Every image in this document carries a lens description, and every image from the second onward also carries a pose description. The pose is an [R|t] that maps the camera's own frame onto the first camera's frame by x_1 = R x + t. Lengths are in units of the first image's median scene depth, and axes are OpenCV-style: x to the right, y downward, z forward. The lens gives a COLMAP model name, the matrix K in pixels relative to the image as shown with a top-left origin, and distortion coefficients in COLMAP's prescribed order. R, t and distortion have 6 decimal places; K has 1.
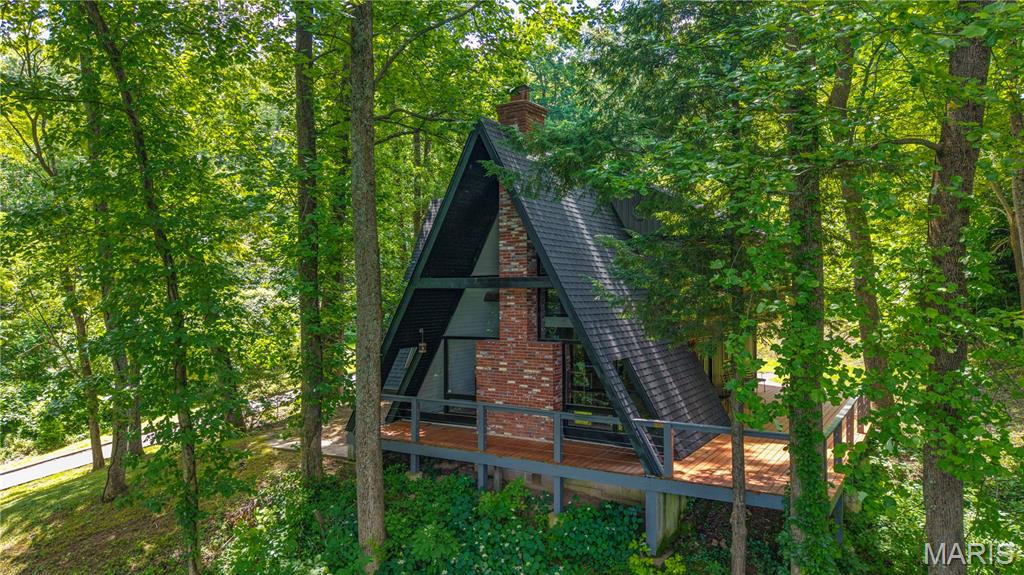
lens RADIAL K [[718.8, 0, 515.0], [0, 718.8, 286.4], [0, 0, 1]] dist [0.010615, 0.001983]
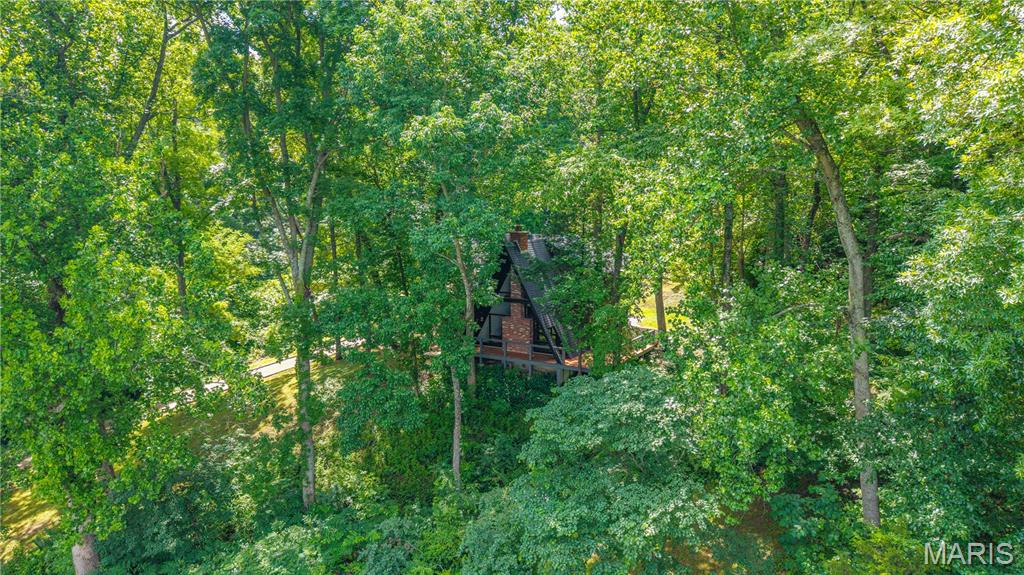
lens RADIAL K [[718.8, 0, 510.6], [0, 718.8, 288.0], [0, 0, 1]] dist [0.010615, 0.001983]
pose [[0.999976, 0.005486, 0.004332, -0.036884], [-0.005983, 0.992172, 0.124734, -0.401743], [-0.003614, -0.124757, 0.992181, -1.819153]]
